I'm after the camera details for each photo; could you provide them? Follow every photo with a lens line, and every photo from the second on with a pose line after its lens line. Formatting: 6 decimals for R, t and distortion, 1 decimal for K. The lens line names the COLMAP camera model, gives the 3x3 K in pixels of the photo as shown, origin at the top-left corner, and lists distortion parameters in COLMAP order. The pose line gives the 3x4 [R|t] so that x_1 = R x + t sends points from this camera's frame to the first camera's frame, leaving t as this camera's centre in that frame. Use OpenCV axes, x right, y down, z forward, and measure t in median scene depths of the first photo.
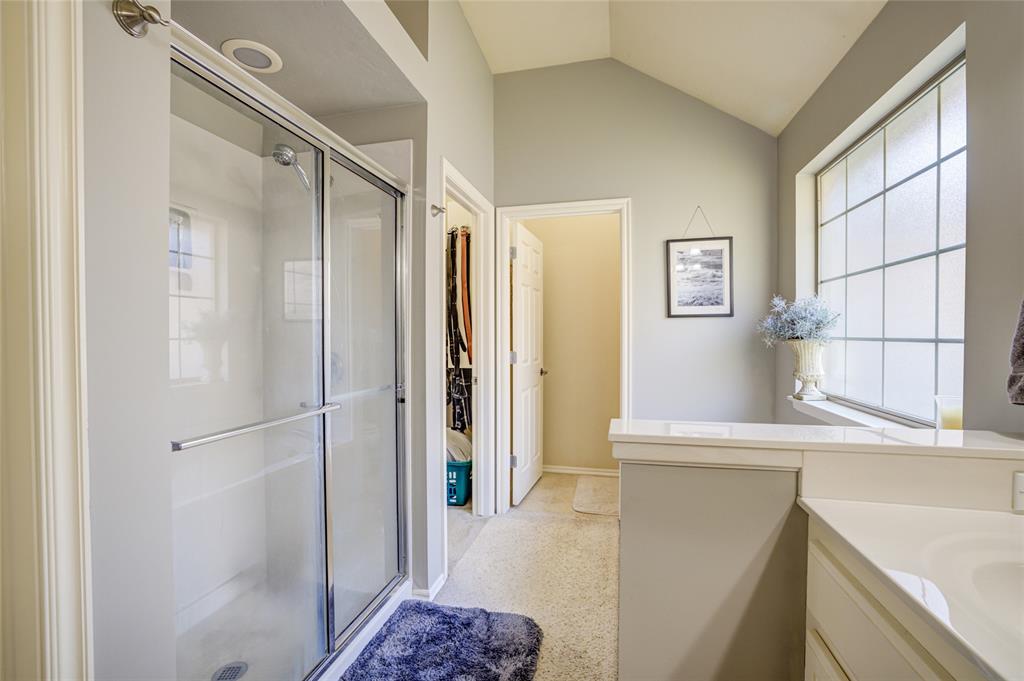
lens RADIAL K [[442.9, 0, 511.0], [0, 442.9, 341.1], [0, 0, 1]] dist [-0.035319, 0.000474]
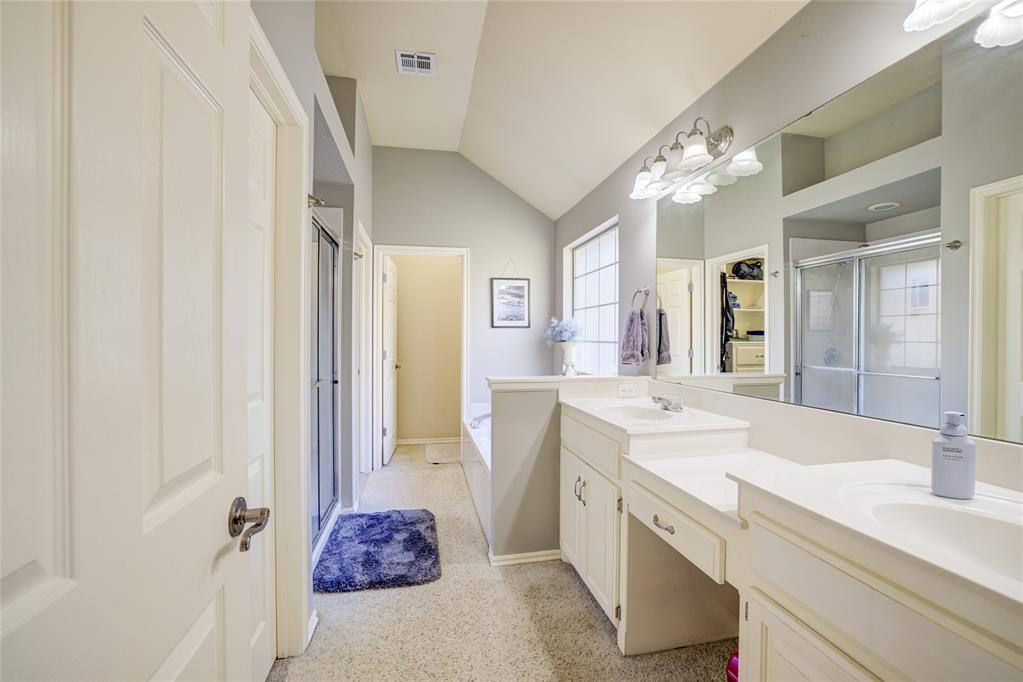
lens RADIAL K [[442.5, 0, 512.9], [0, 442.5, 341.0], [0, 0, 1]] dist [-0.035319, 0.000474]
pose [[0.901677, 0.003196, 0.432397, -0.300691], [-0.000175, 0.999975, -0.007026, 0.005155], [-0.432409, 0.006259, 0.901656, -0.523178]]
